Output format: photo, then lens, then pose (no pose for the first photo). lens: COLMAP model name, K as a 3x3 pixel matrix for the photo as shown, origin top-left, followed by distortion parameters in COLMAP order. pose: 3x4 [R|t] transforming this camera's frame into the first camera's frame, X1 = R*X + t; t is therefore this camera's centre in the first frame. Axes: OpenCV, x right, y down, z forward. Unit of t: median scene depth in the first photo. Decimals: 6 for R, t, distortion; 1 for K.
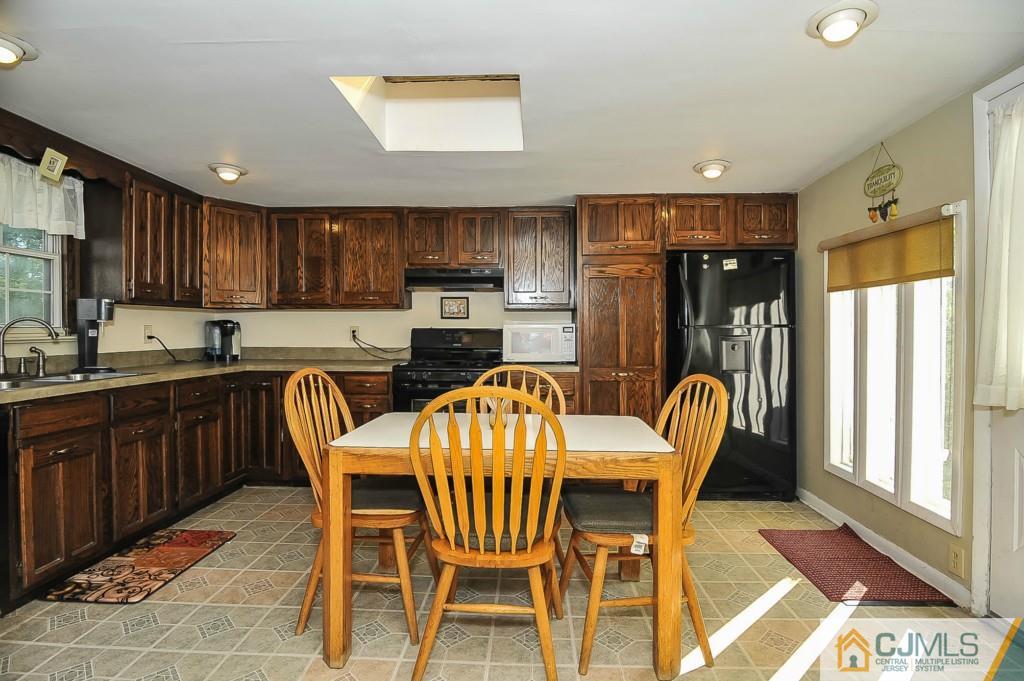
lens RADIAL K [[505.2, 0, 506.6], [0, 505.2, 336.2], [0, 0, 1]] dist [-0.027498, -0.000402]
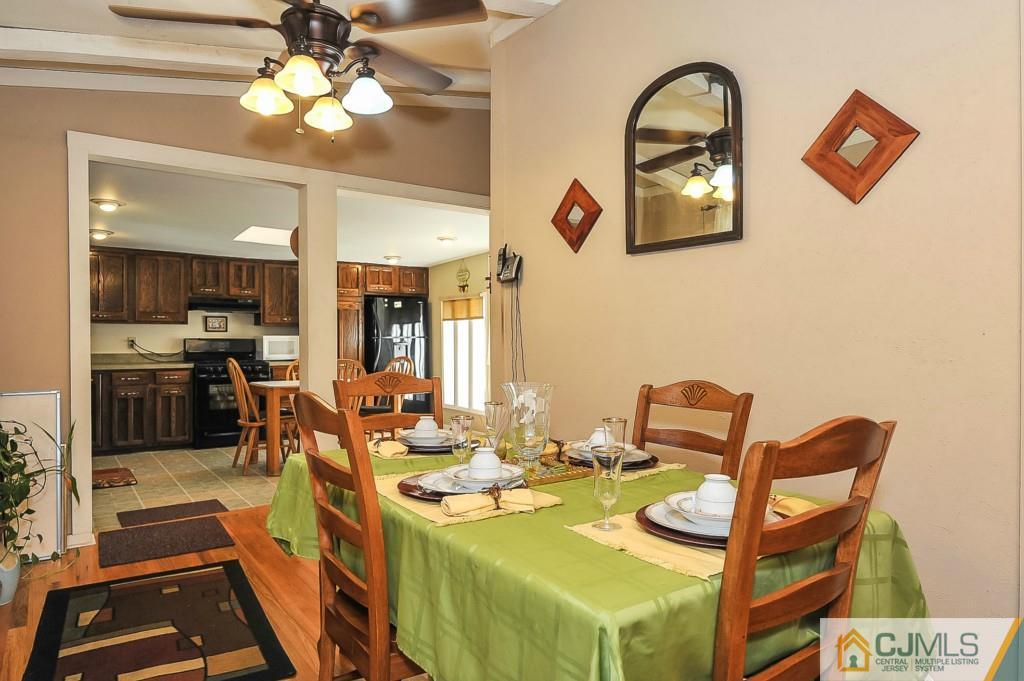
lens RADIAL K [[667.1, 0, 511.8], [0, 667.1, 338.1], [0, 0, 1]] dist [-0.006989, -0.001392]
pose [[0.781059, -0.000408, 0.624457, -0.748054], [0.008094, 0.999922, -0.009470, 0.009122], [-0.624405, 0.012451, 0.781001, -1.163450]]
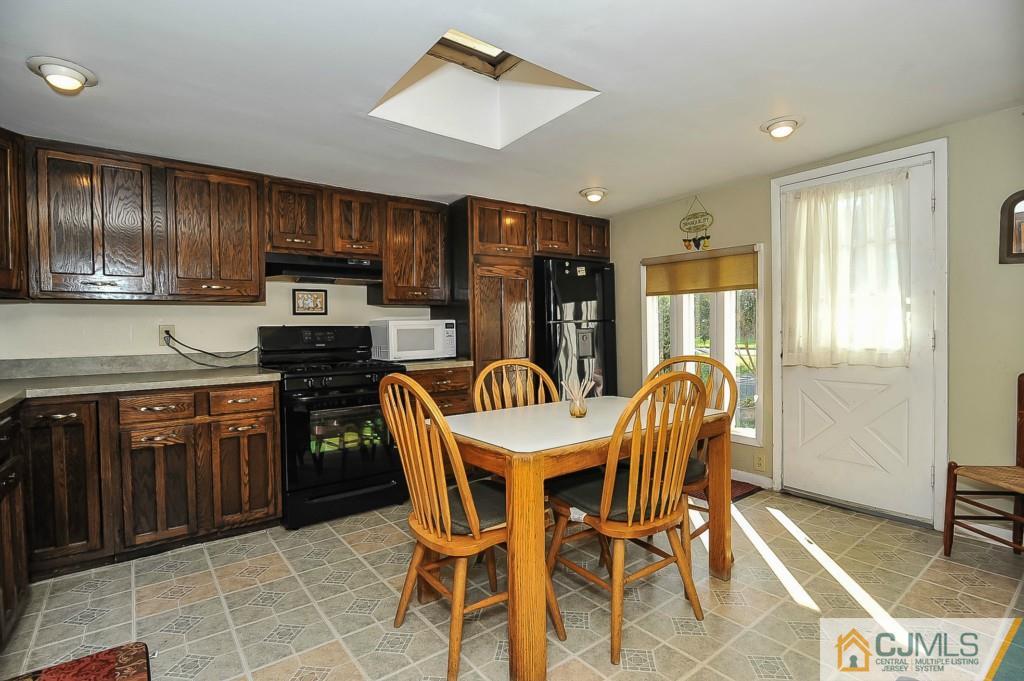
lens RADIAL K [[505.2, 0, 504.3], [0, 505.2, 335.8], [0, 0, 1]] dist [-0.027498, -0.000402]
pose [[0.761762, -0.024712, 0.647385, -0.488870], [0.021635, 0.999685, 0.012703, -0.003290], [-0.647495, 0.004329, 0.762057, 0.166321]]
